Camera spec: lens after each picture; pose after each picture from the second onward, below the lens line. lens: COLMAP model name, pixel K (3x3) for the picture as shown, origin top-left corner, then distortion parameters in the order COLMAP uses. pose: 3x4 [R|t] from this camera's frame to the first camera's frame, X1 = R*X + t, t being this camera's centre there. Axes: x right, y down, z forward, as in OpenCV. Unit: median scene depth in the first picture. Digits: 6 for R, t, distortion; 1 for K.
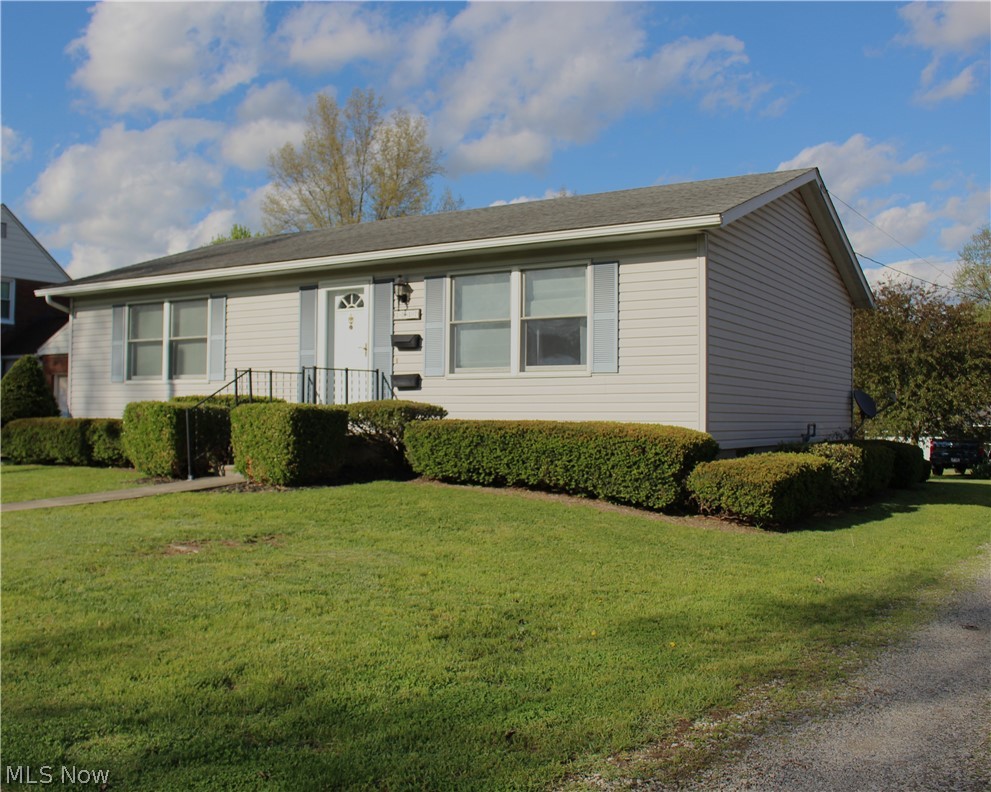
lens RADIAL K [[966.2, 0, 495.4], [0, 966.2, 395.2], [0, 0, 1]] dist [-0.025353, 0.000000]
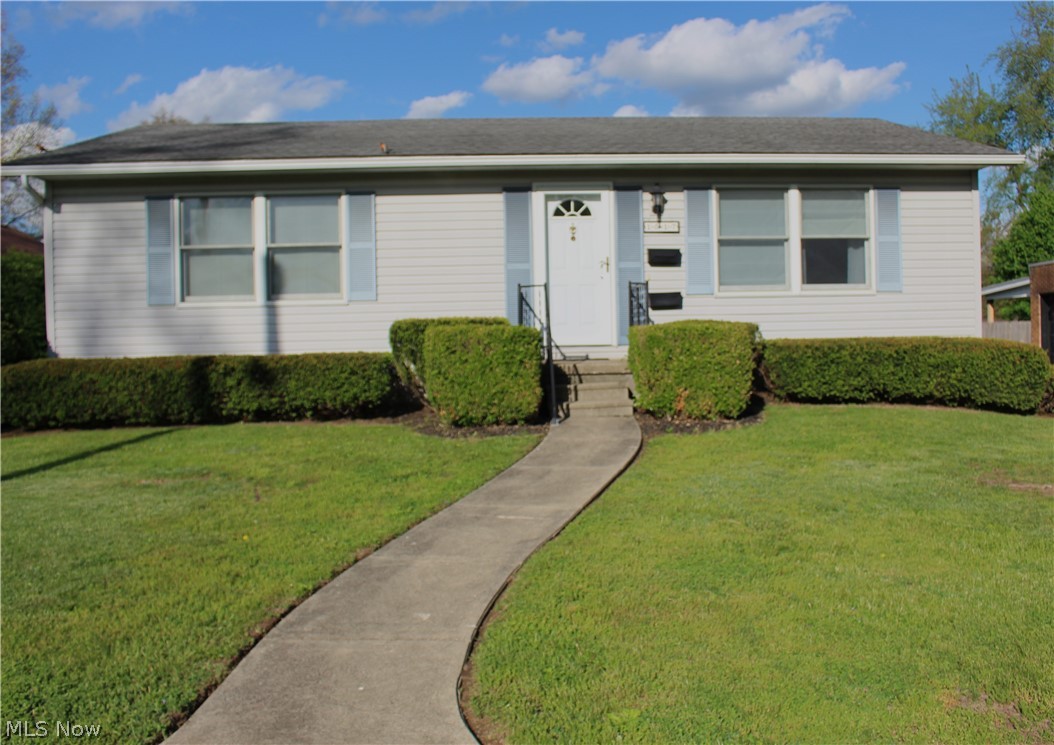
lens RADIAL K [[829.0, 0, 526.9], [0, 829.0, 373.0], [0, 0, 1]] dist [-0.074970, -0.001557]
pose [[0.813238, -0.049246, 0.579844, -0.617996], [0.015401, 0.997885, 0.063150, 0.003243], [-0.581728, -0.042426, 0.812276, 0.406685]]
